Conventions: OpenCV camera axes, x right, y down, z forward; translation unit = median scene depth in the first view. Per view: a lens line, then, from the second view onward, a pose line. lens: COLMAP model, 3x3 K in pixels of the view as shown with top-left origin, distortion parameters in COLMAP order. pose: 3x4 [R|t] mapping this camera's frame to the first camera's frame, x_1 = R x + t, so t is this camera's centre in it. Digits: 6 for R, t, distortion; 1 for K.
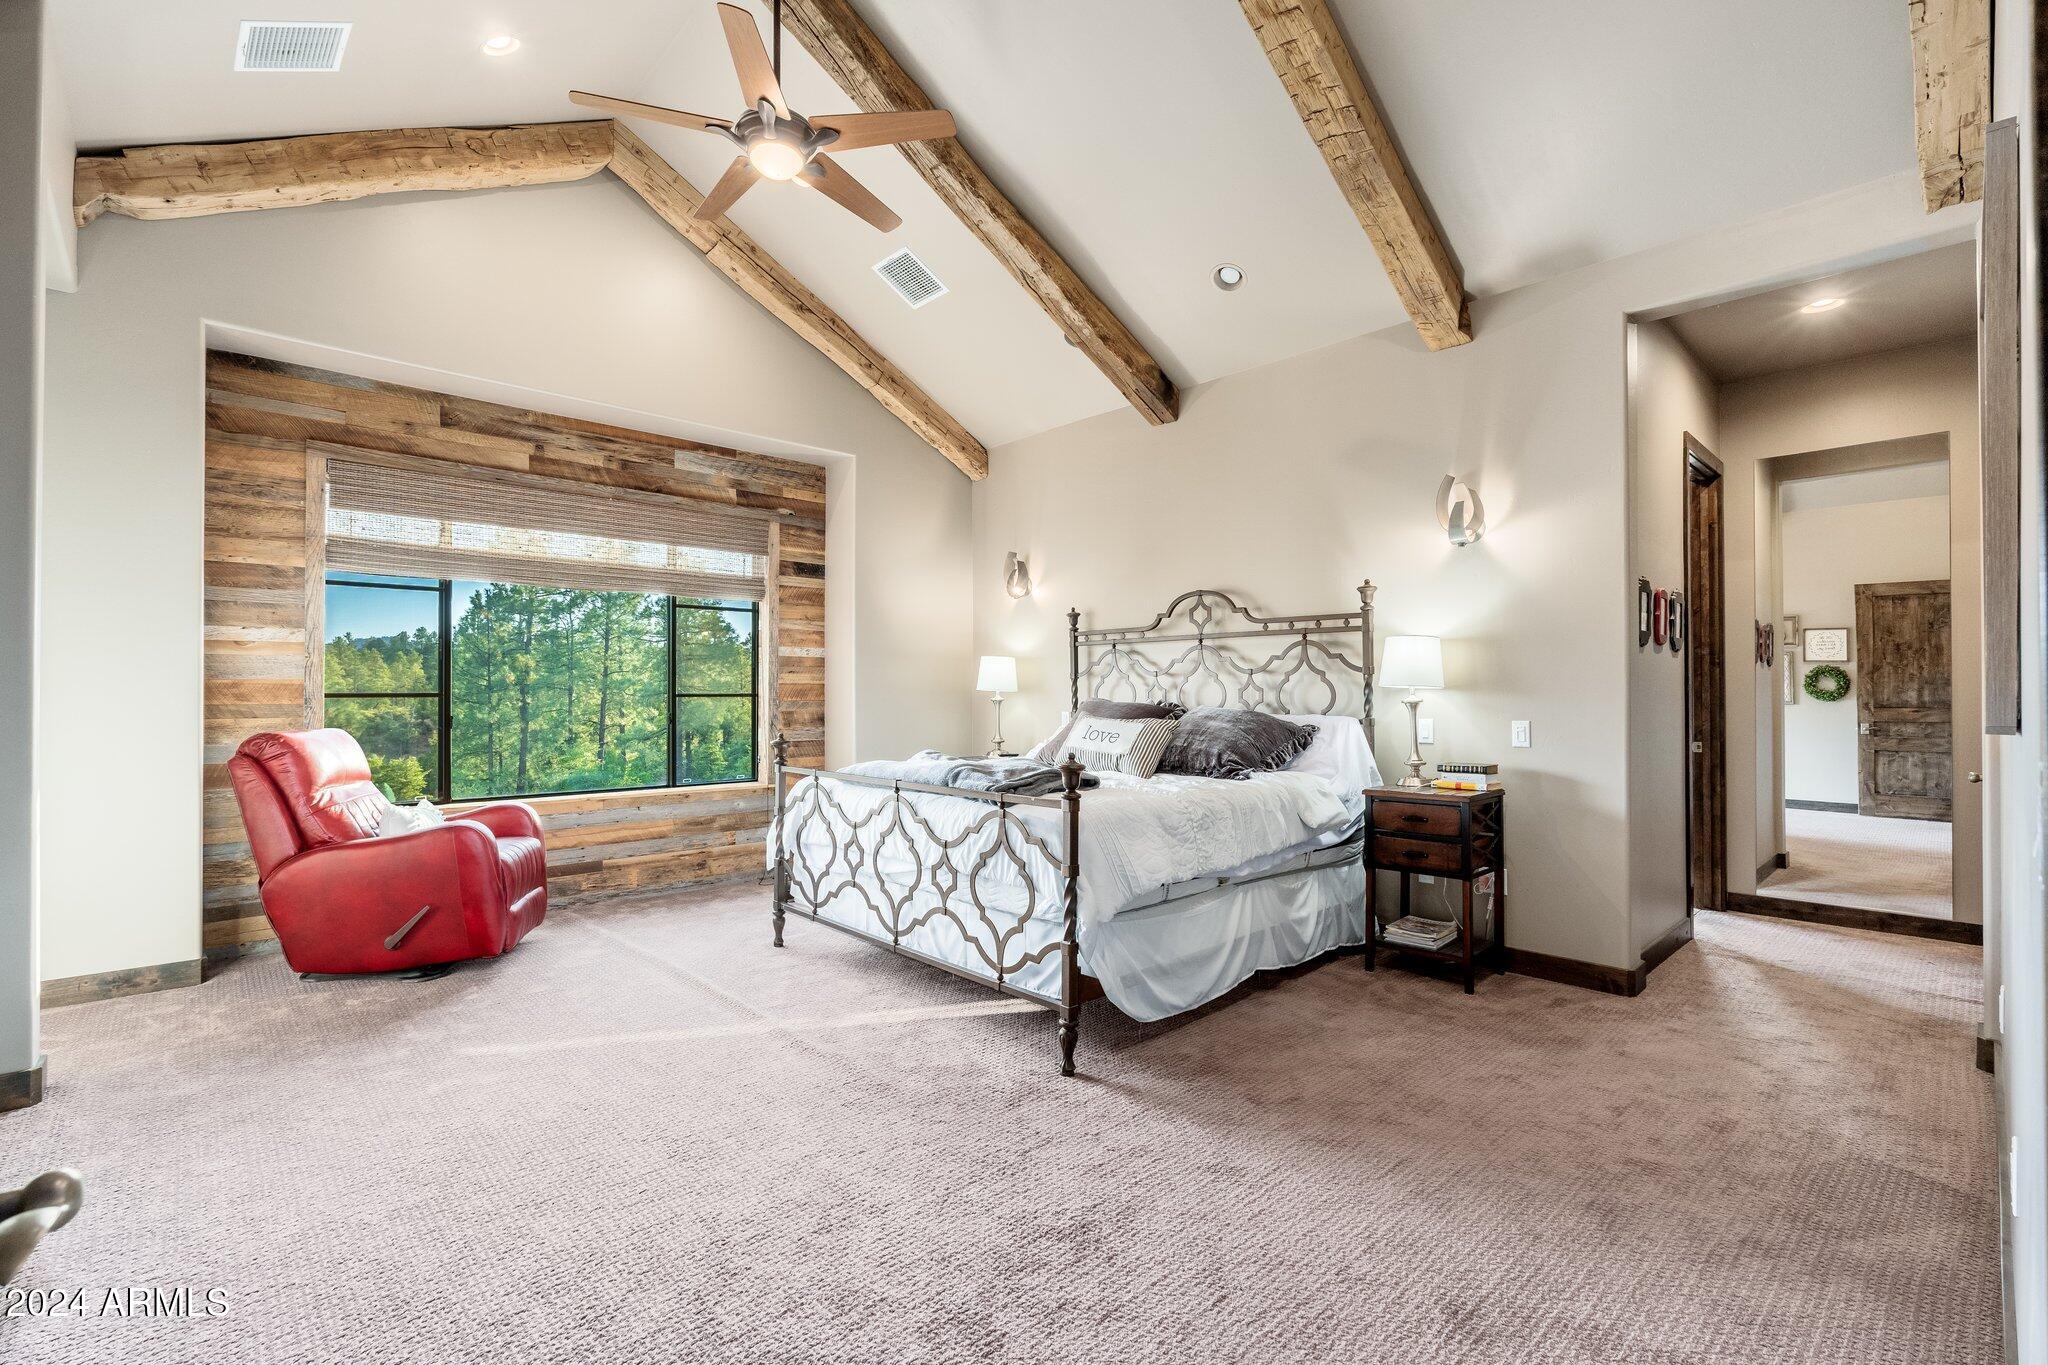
lens RADIAL K [[887.7, 0, 1024.0], [0, 887.7, 685.6], [0, 0, 1]] dist [0.000164, -0.000091]
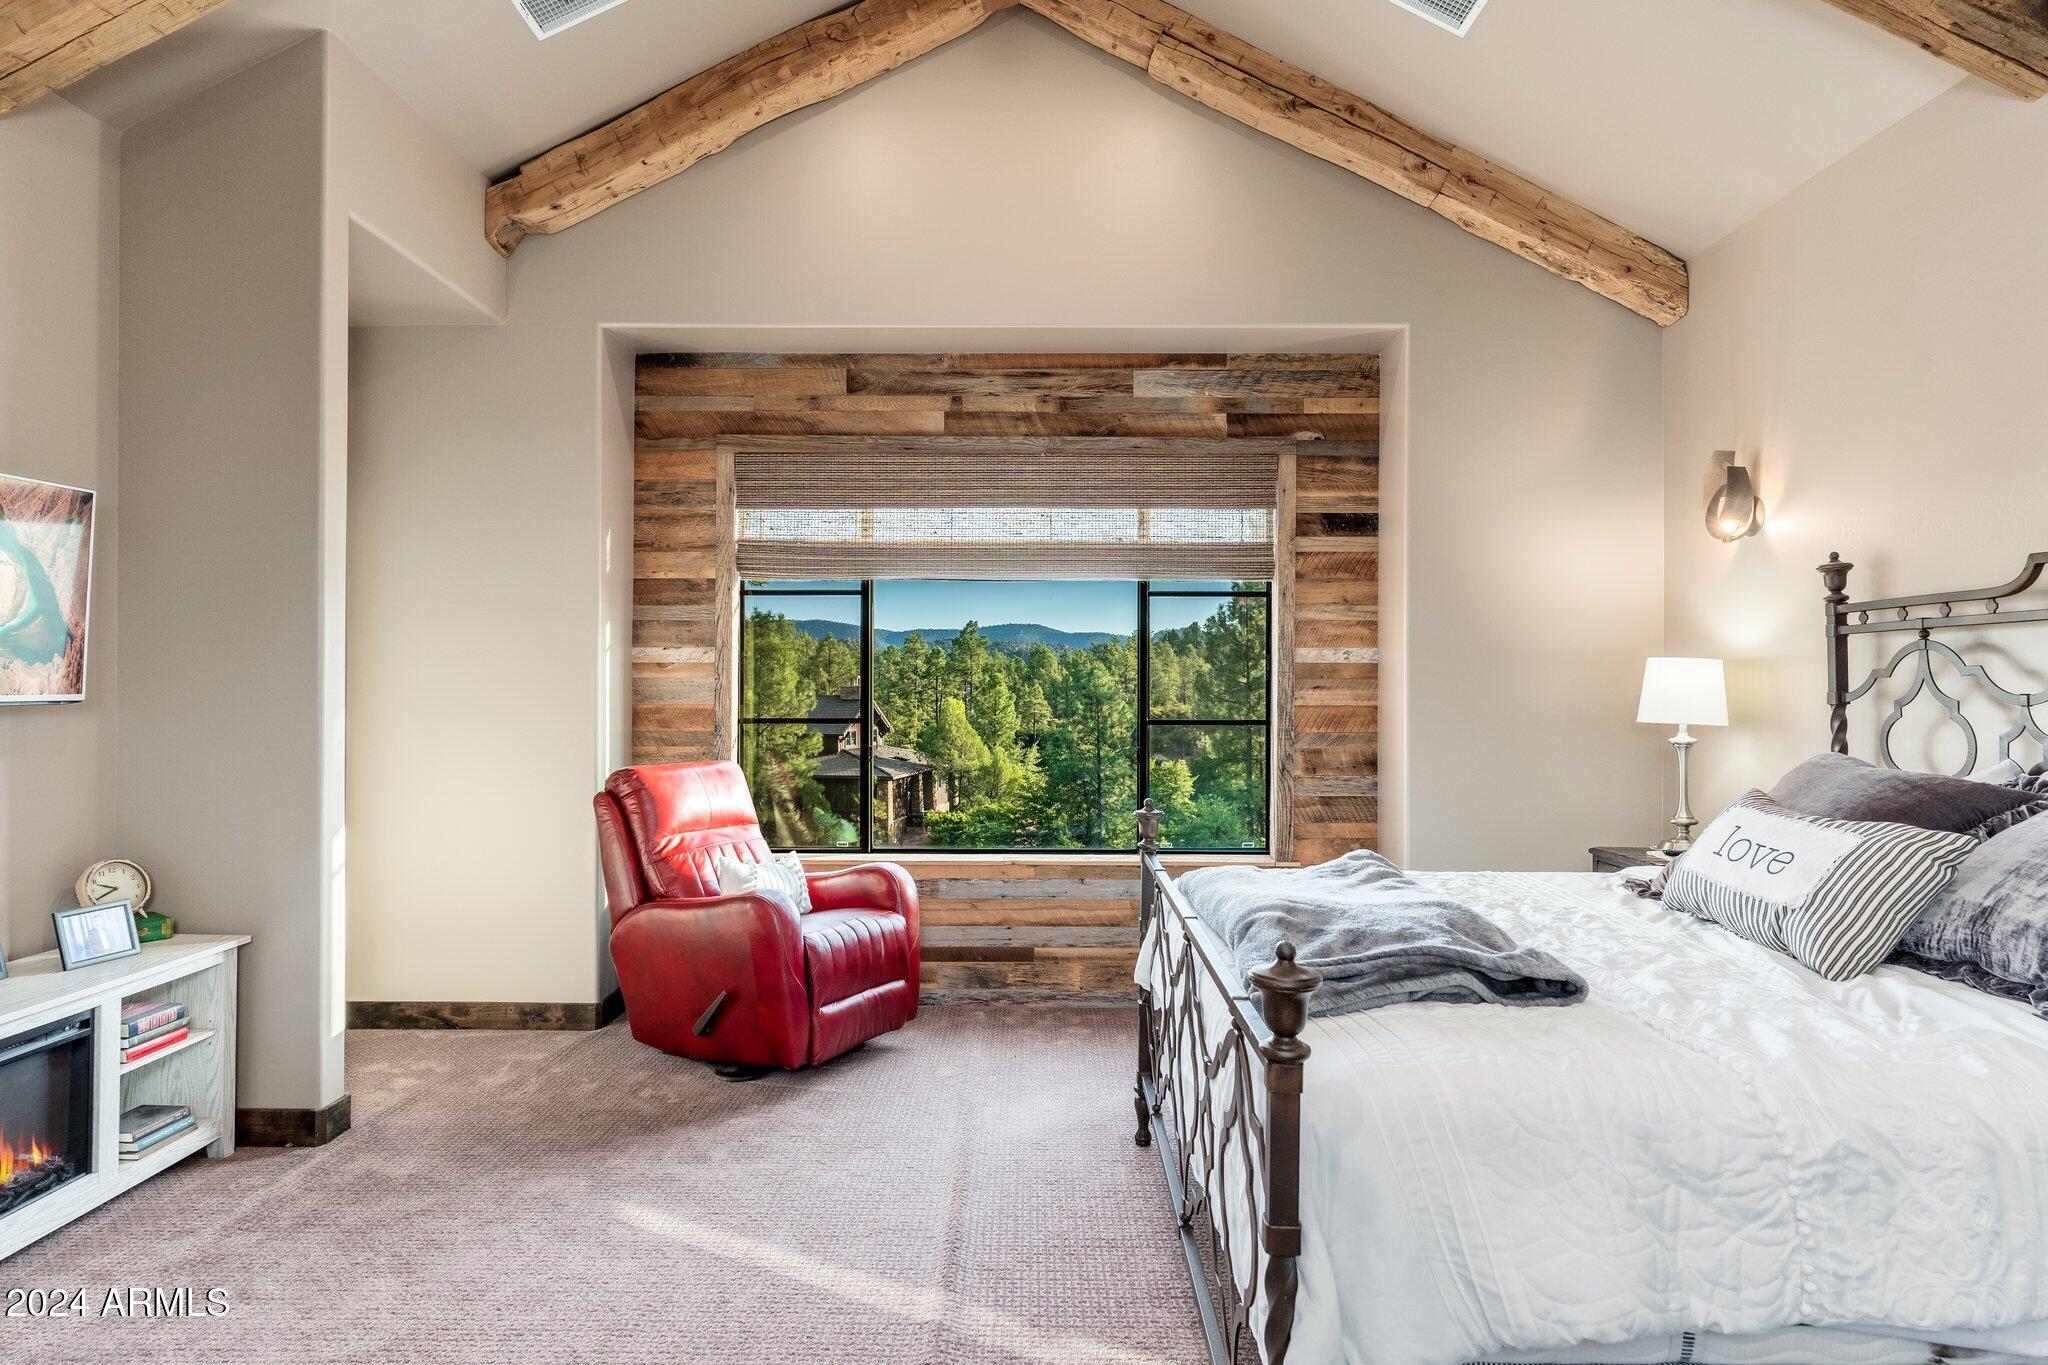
lens RADIAL K [[1159.8, 0, 1038.7], [0, 1159.8, 686.8], [0, 0, 1]] dist [-0.000728, -0.001588]
pose [[0.733031, 0.001635, -0.680194, 0.199327], [0.002594, 0.999983, 0.005199, -0.026339], [0.680191, -0.005576, 0.733014, 0.328001]]
